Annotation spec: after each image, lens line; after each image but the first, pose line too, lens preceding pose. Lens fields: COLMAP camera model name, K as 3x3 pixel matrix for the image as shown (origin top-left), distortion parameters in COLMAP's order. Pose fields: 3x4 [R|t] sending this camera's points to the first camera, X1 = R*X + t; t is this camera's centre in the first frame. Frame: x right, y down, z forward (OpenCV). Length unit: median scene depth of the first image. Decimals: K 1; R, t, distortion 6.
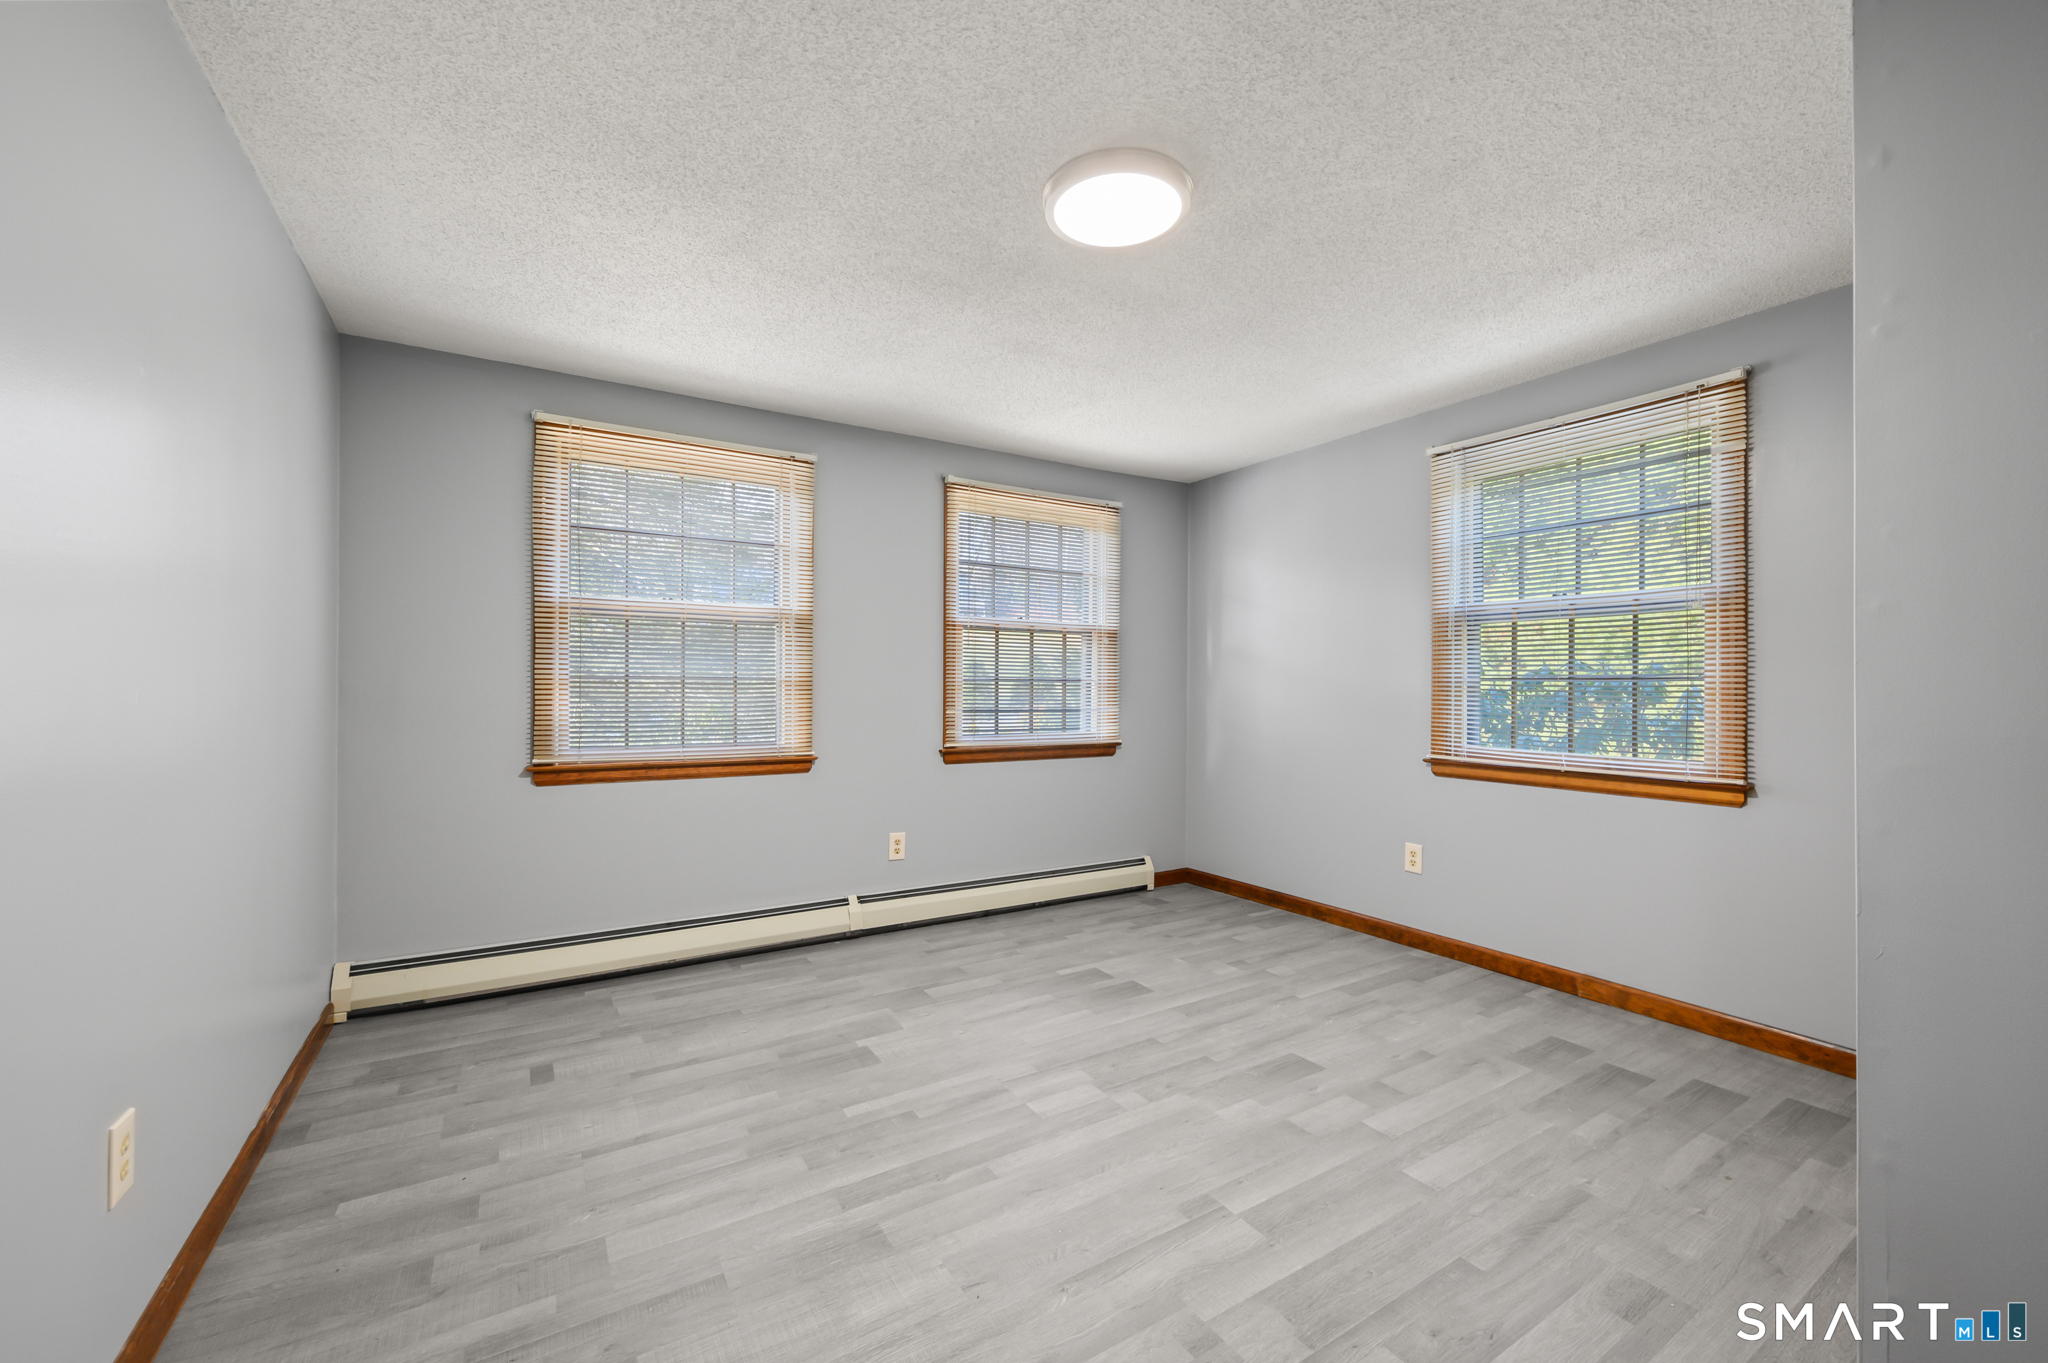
lens RADIAL K [[809.3, 0, 1026.8], [0, 809.3, 683.9], [0, 0, 1]] dist [-0.000795, 0.000057]
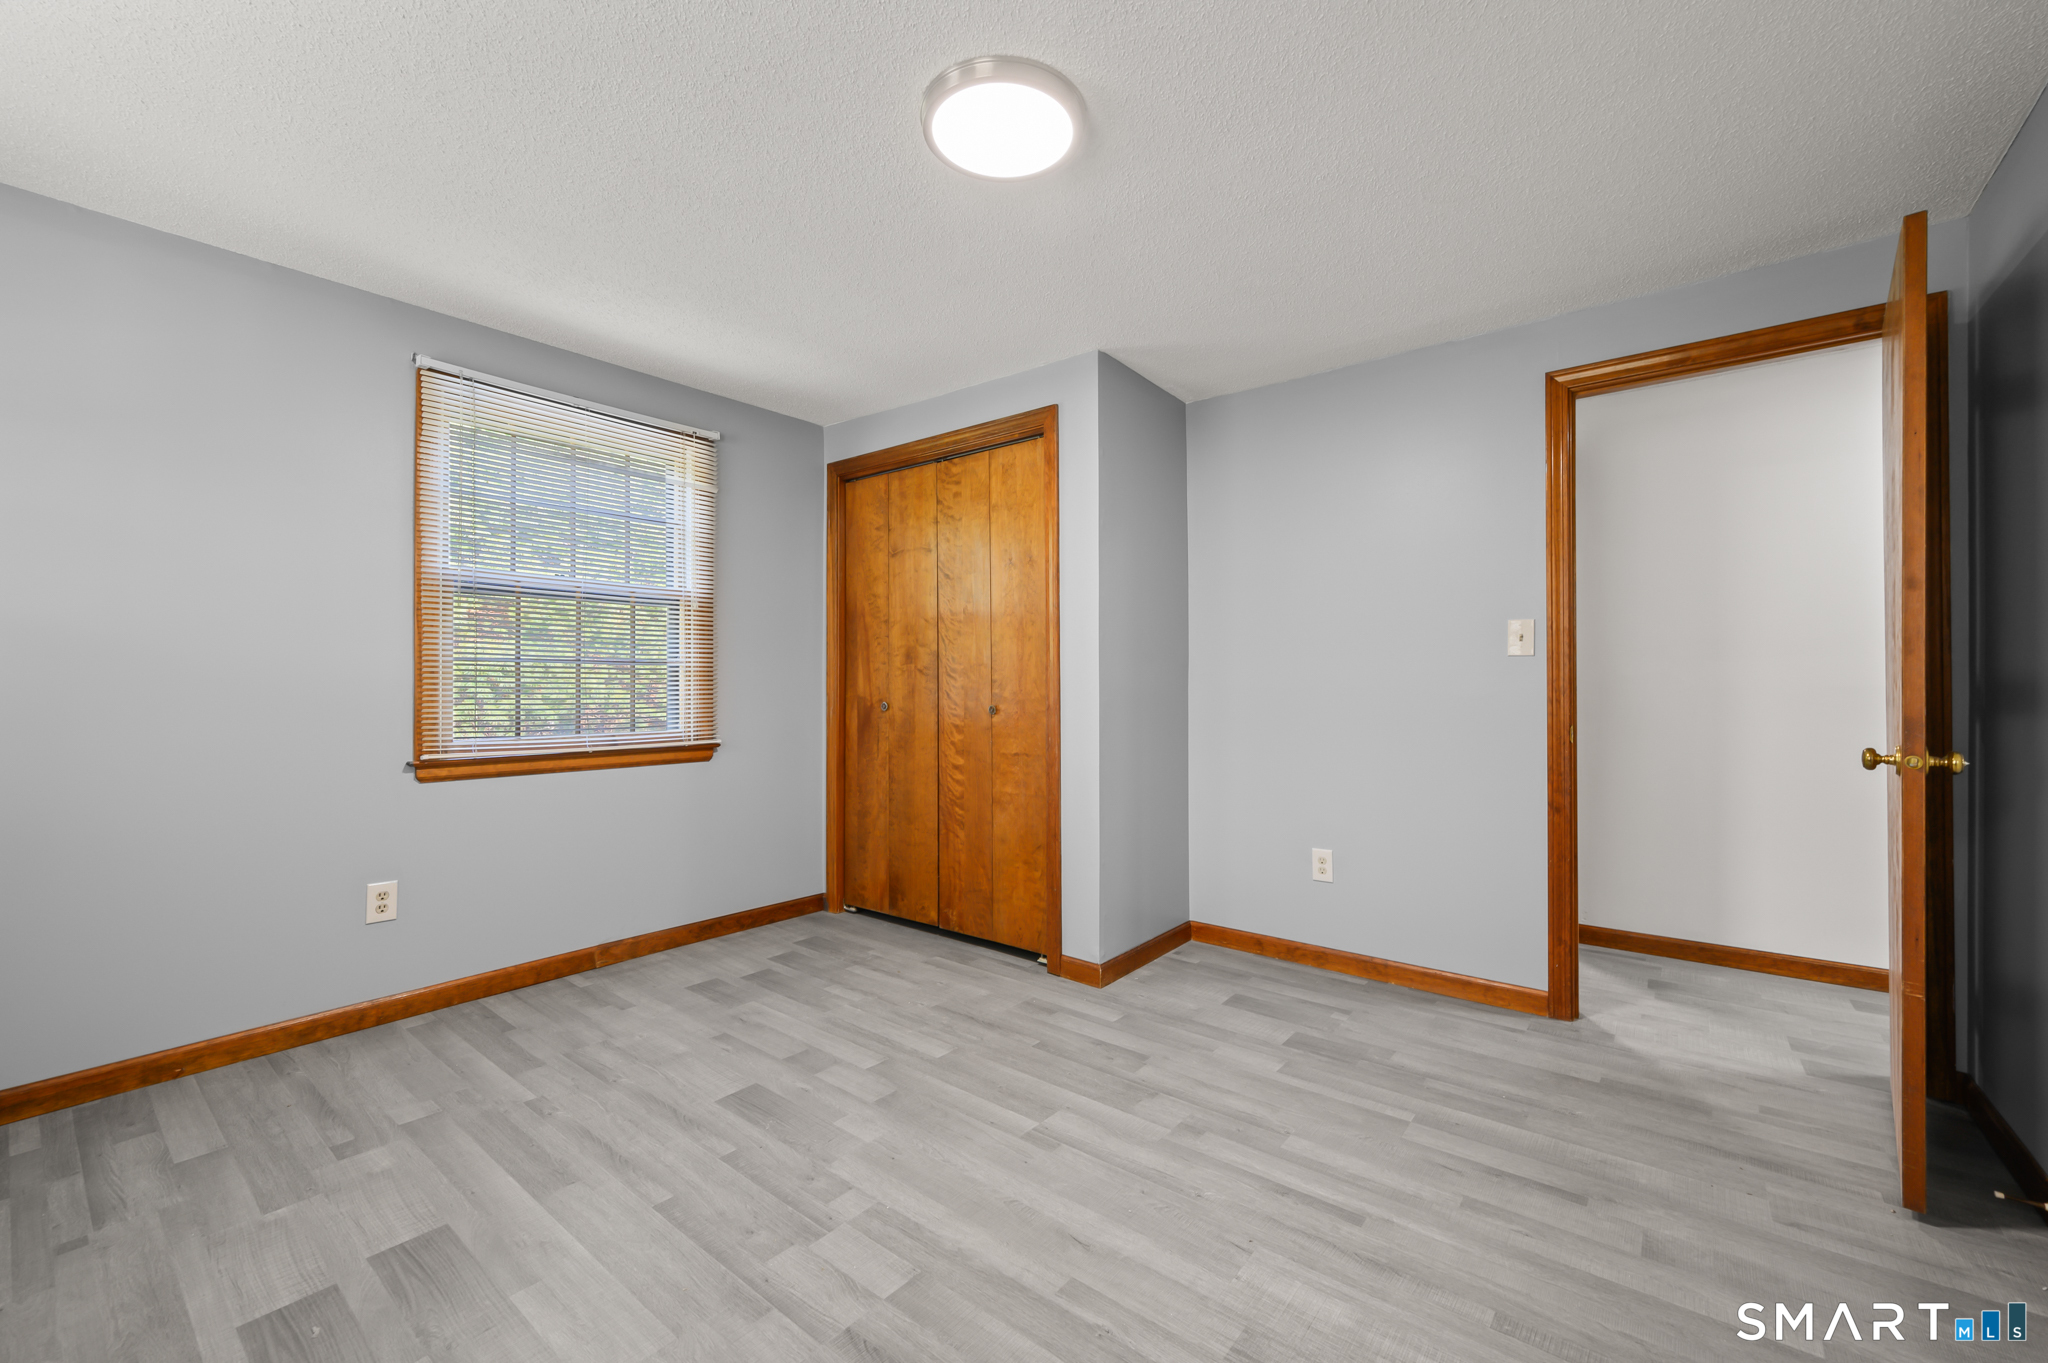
lens RADIAL K [[828.5, 0, 1024.0], [0, 828.5, 681.5], [0, 0, 1]] dist [0.000177, -0.000010]
pose [[-0.326280, -0.001924, 0.945271, -0.593186], [-0.001630, 0.999998, 0.001473, 0.020008], [-0.945272, -0.001060, -0.326282, 0.988893]]
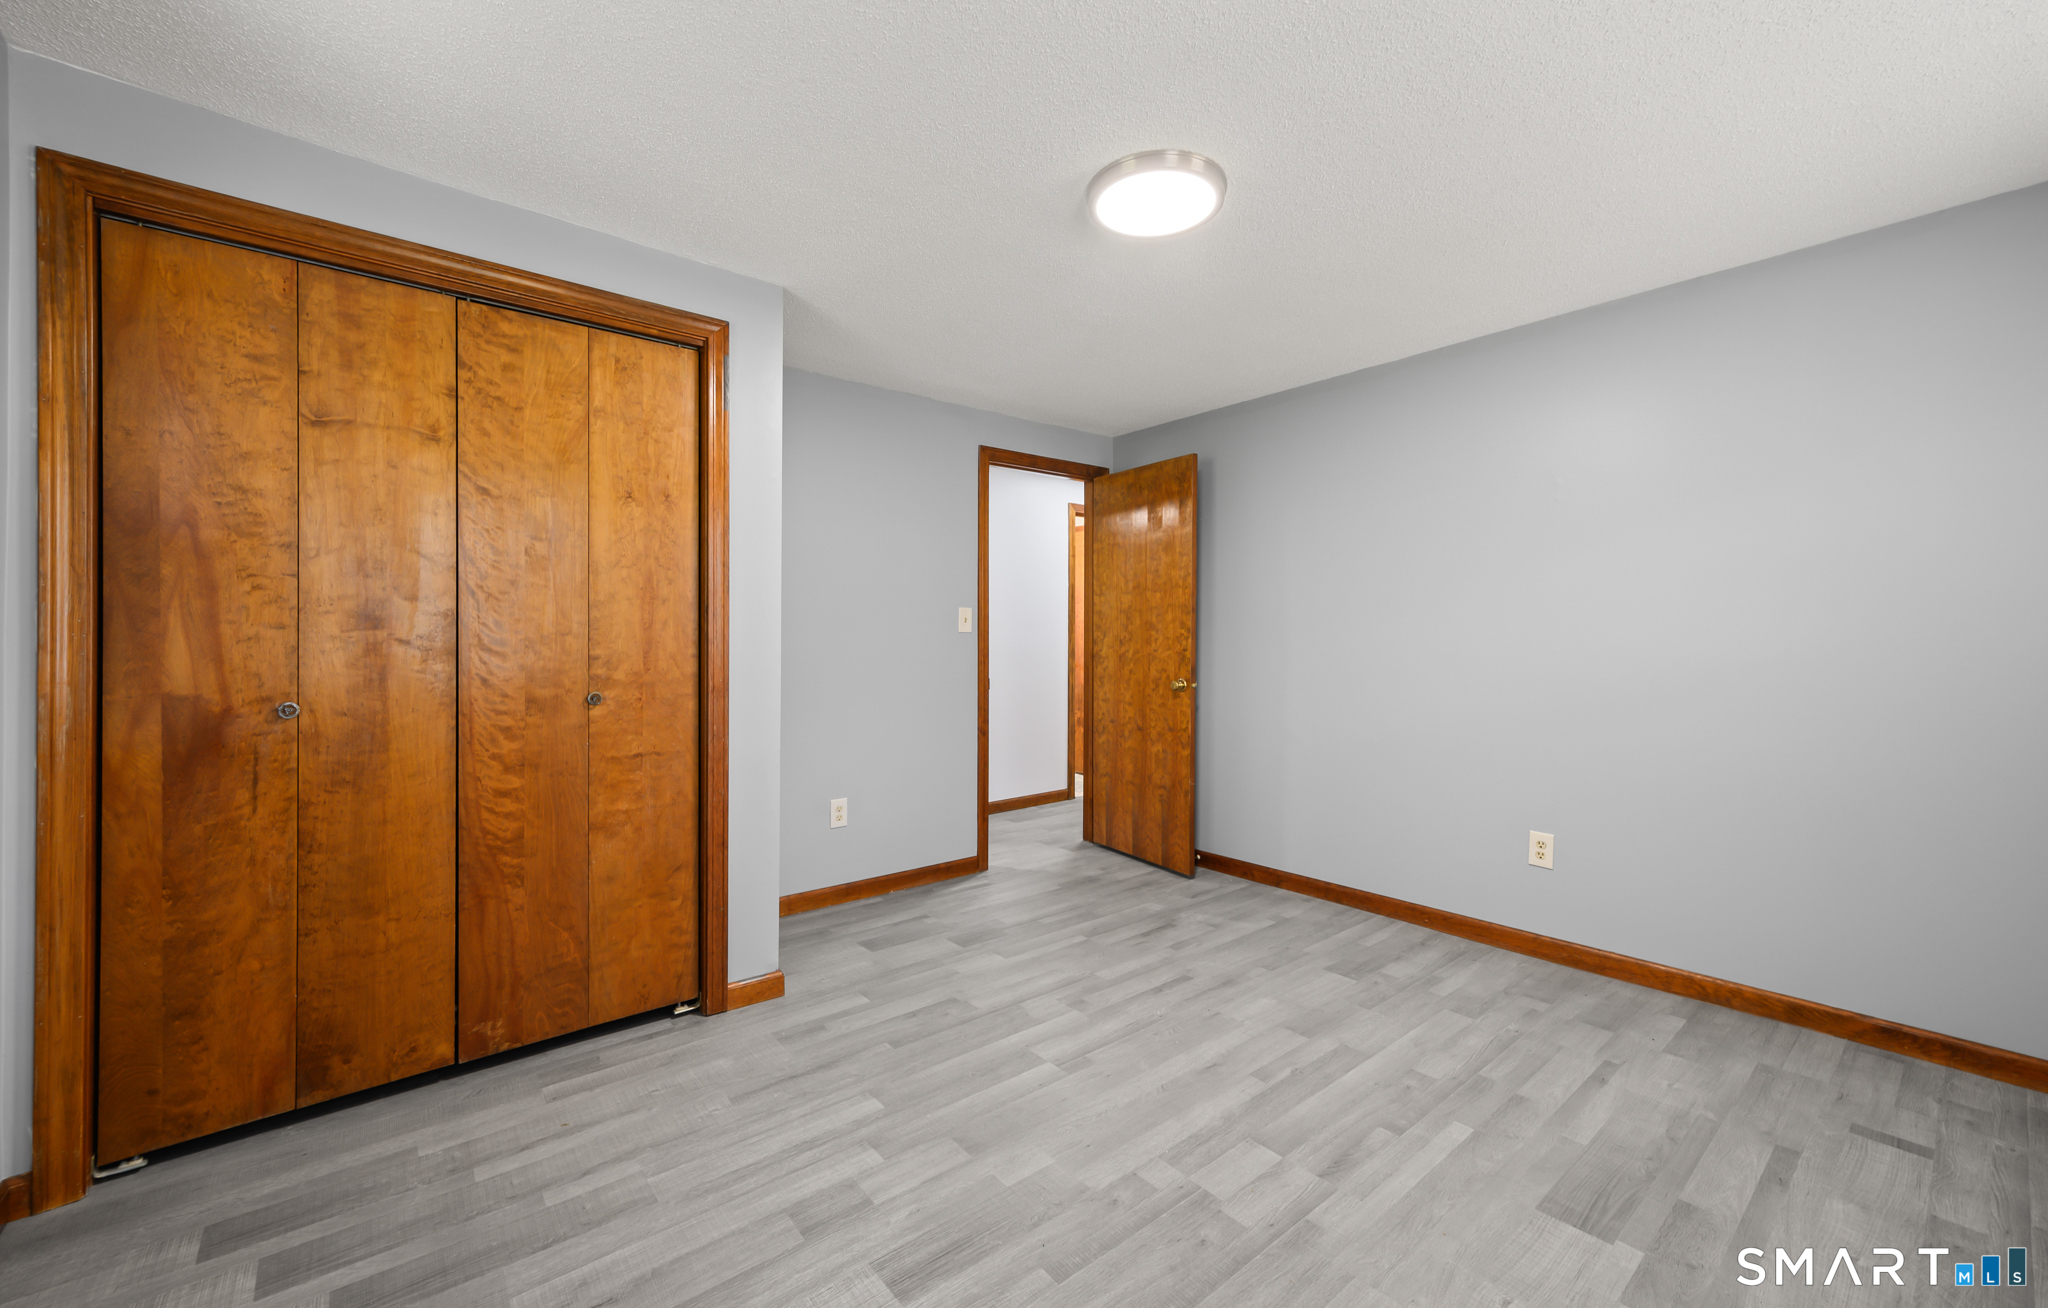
lens RADIAL K [[810.2, 0, 1026.6], [0, 810.2, 636.6], [0, 0, 1]] dist [0.006626, 0.000098]
pose [[-0.991436, -0.005661, -0.130471, 0.324544], [-0.005557, 0.999984, -0.001163, -0.004335], [0.130475, -0.000428, -0.991451, 1.584788]]
